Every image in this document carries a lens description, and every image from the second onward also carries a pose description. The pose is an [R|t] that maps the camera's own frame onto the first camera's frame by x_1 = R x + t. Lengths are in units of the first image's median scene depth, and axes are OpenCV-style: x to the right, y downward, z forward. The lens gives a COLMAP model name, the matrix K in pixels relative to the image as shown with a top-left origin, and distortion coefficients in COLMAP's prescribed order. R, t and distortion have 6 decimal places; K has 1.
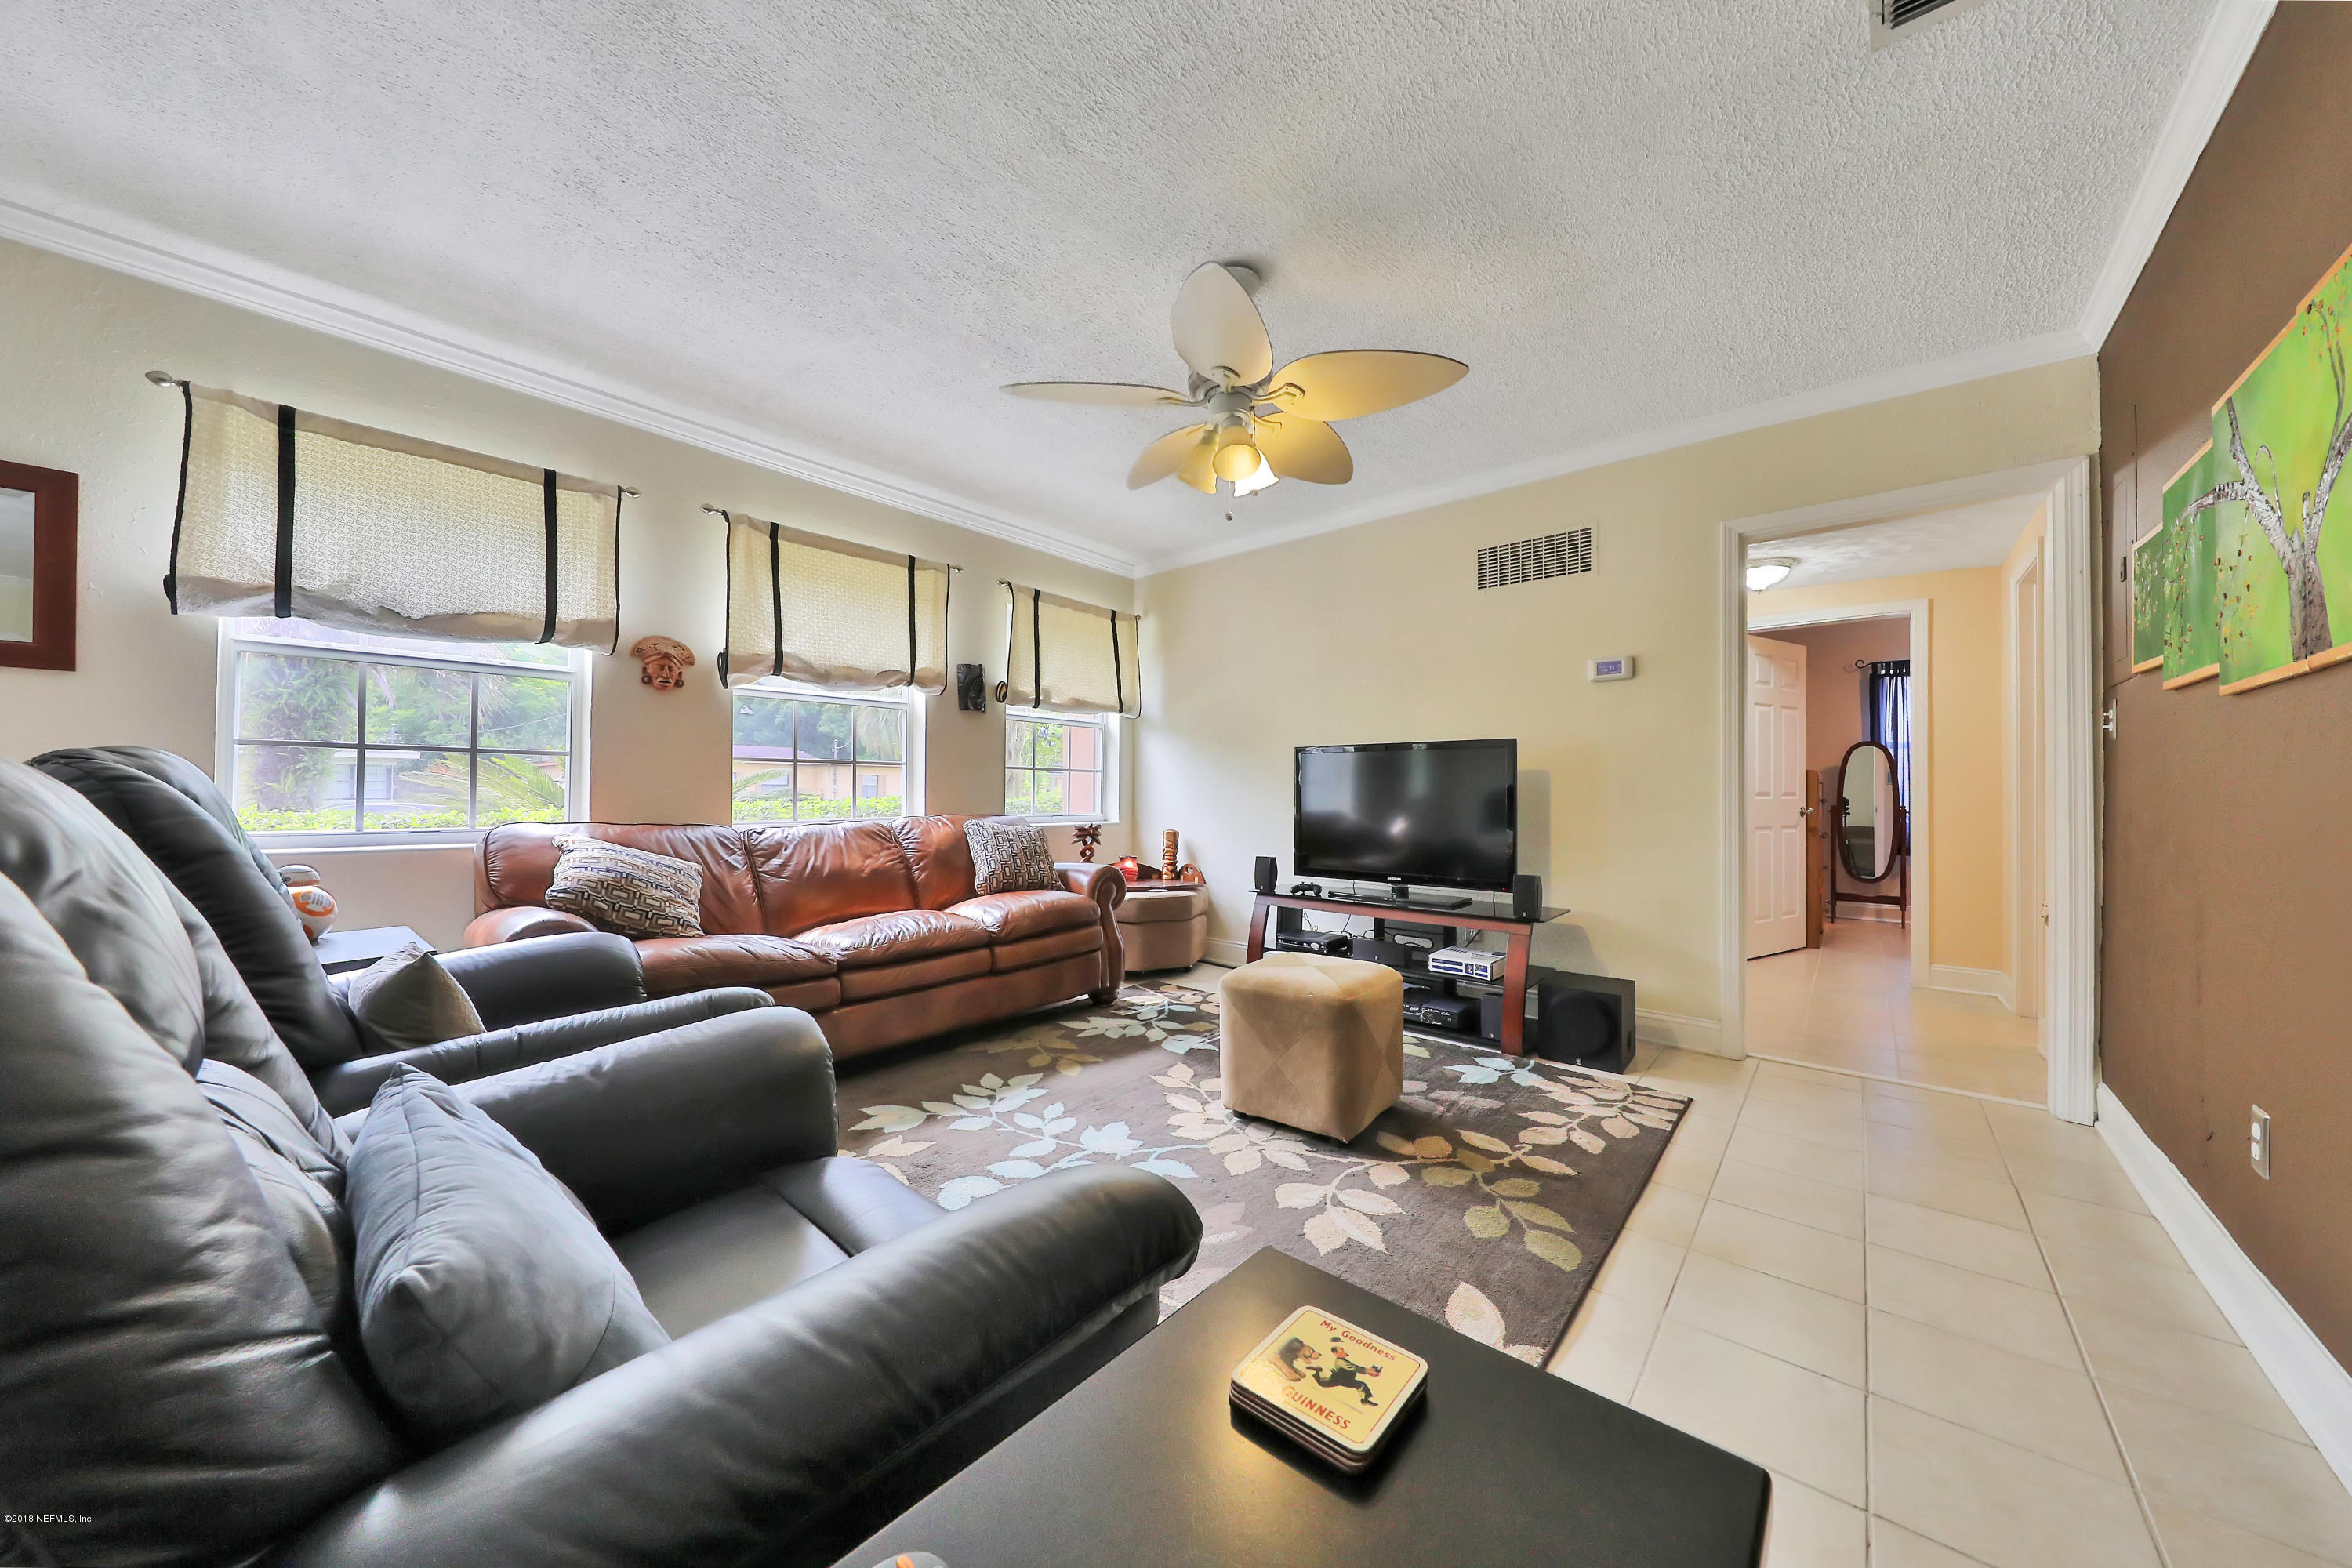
lens RADIAL K [[788.6, 0, 1166.2], [0, 788.6, 786.6], [0, 0, 1]] dist [-0.004205, 0.000150]
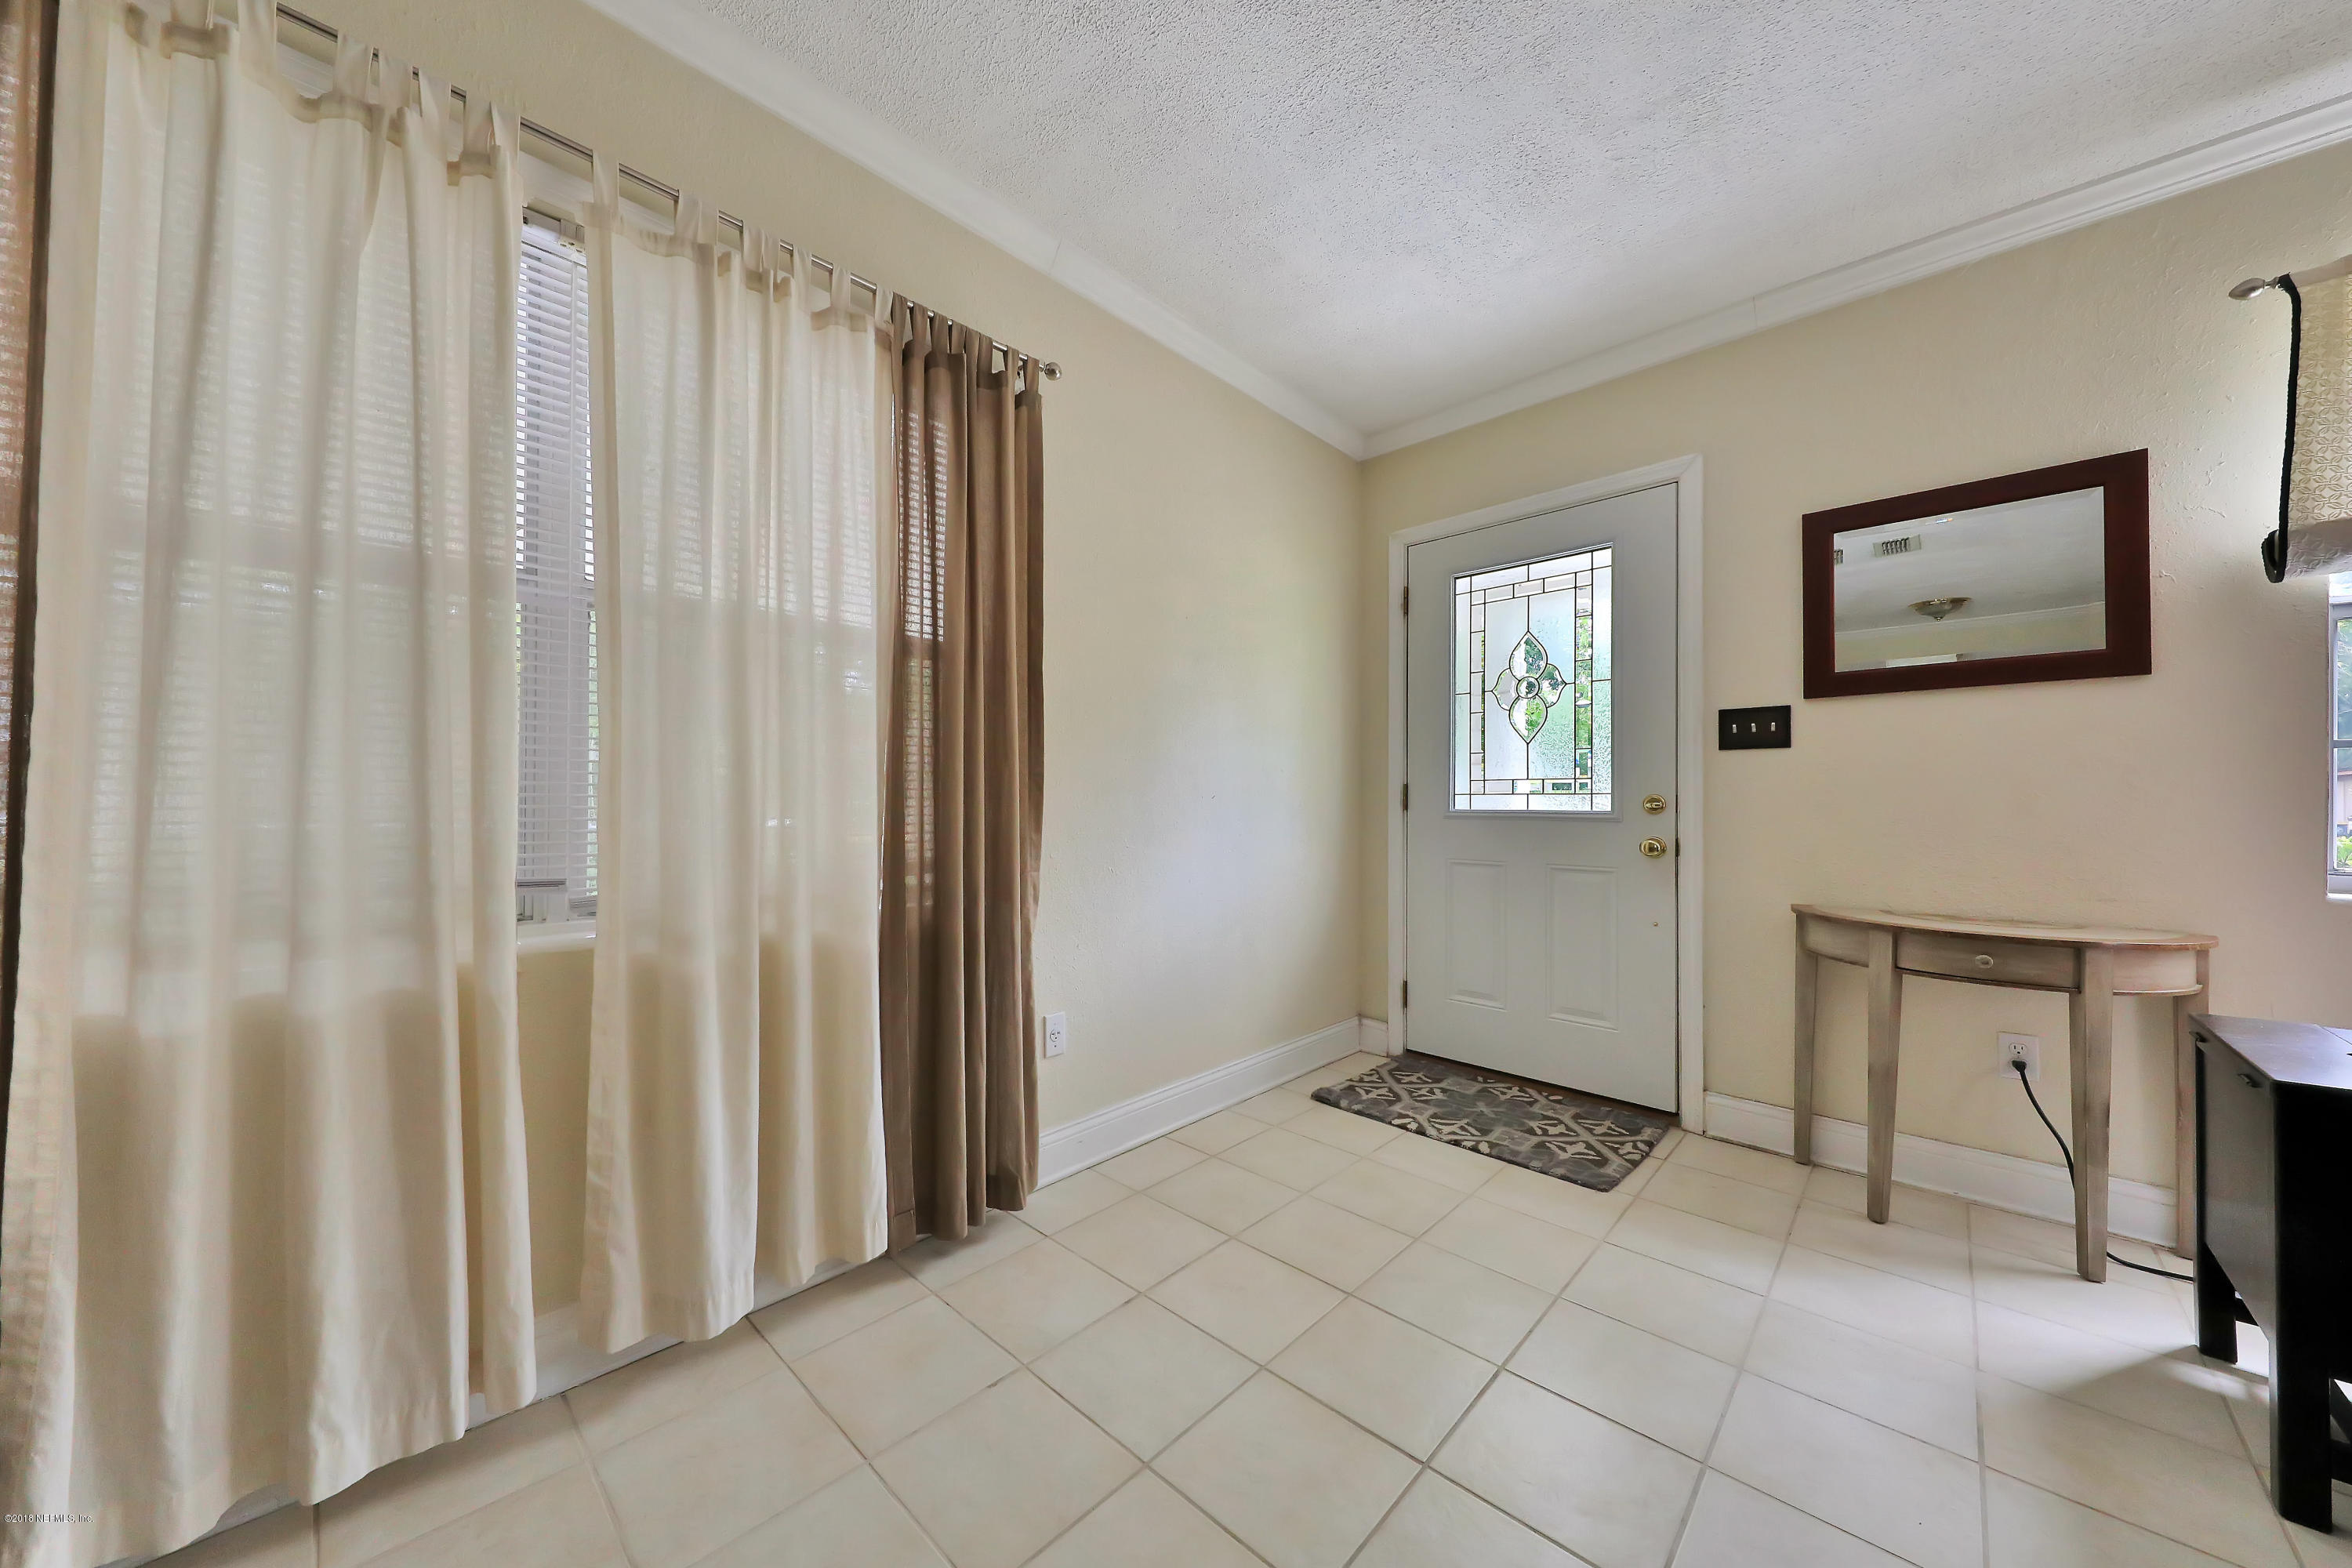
lens RADIAL K [[788.6, 0, 1120.8], [0, 788.6, 805.2], [0, 0, 1]] dist [-0.004205, 0.000150]
pose [[-0.079851, -0.003272, -0.996801, -0.279382], [0.005113, 0.999980, -0.003692, -0.002711], [0.996794, -0.005391, -0.079833, -0.049931]]
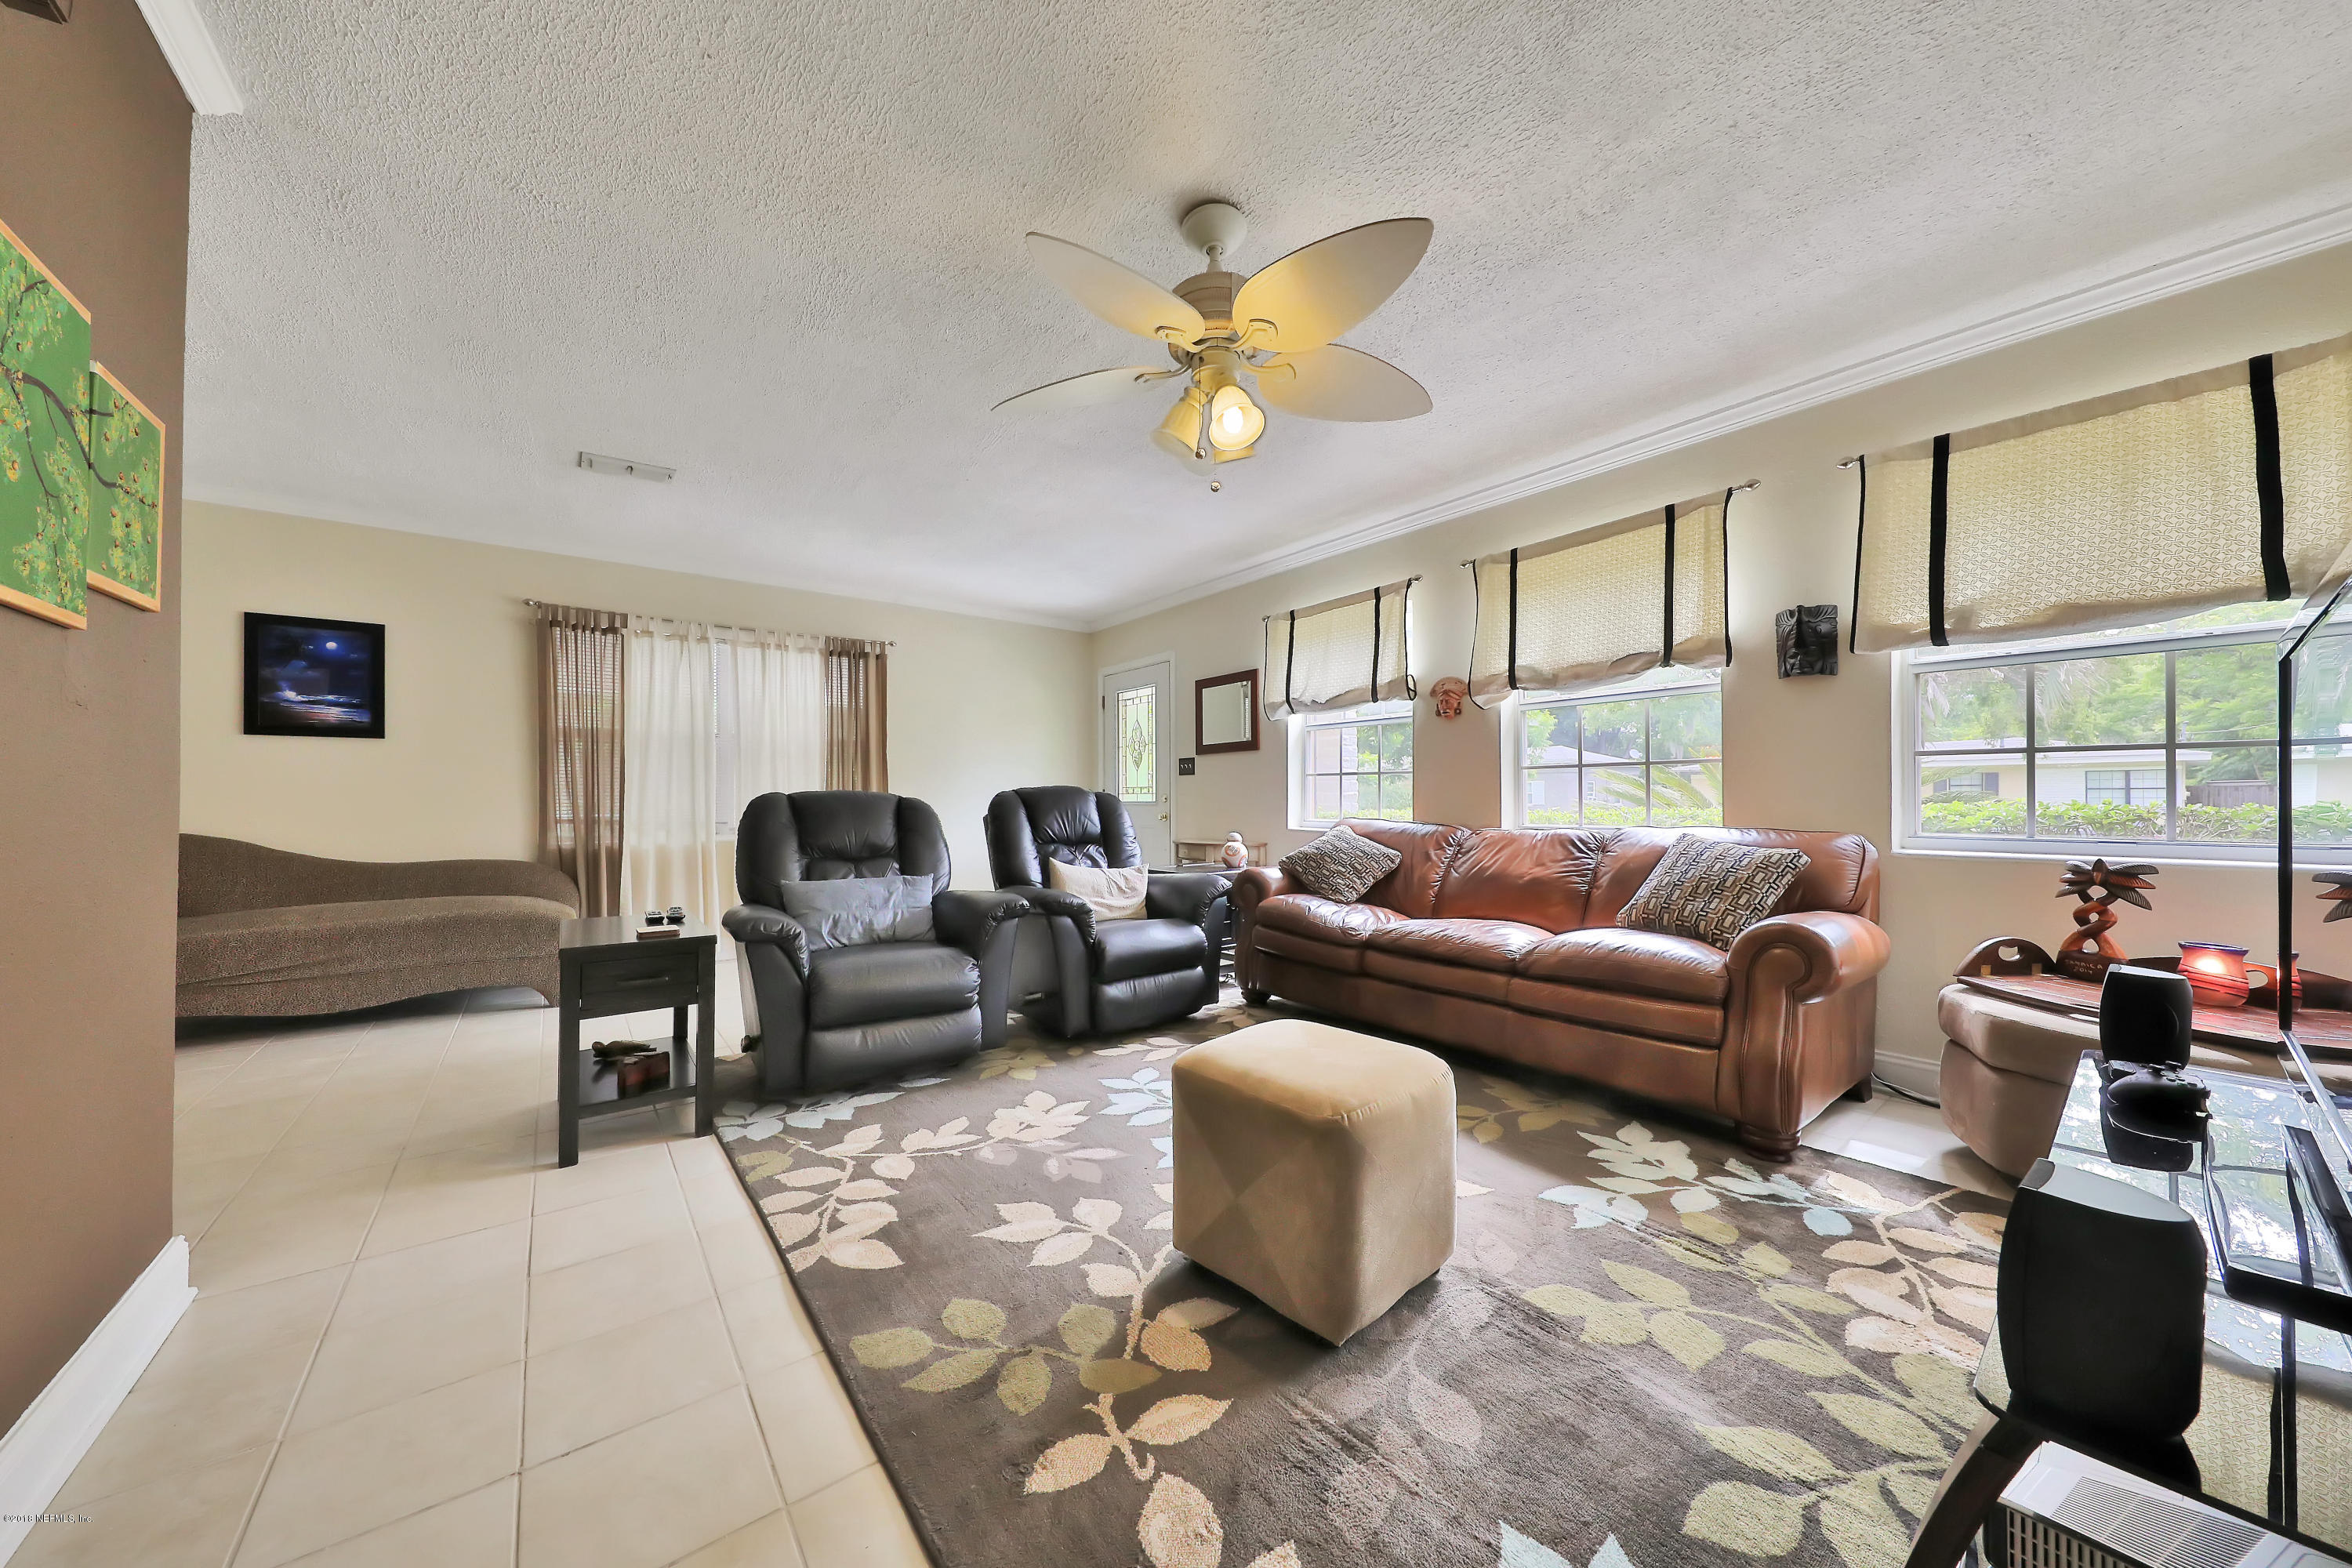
lens RADIAL K [[788.6, 0, 1179.9], [0, 788.6, 785.8], [0, 0, 1]] dist [-0.004205, 0.000150]
pose [[-0.183892, -0.020351, -0.982736, 0.664425], [0.012082, 0.999663, -0.022962, 0.010021], [0.982872, -0.016096, -0.183584, 0.767987]]
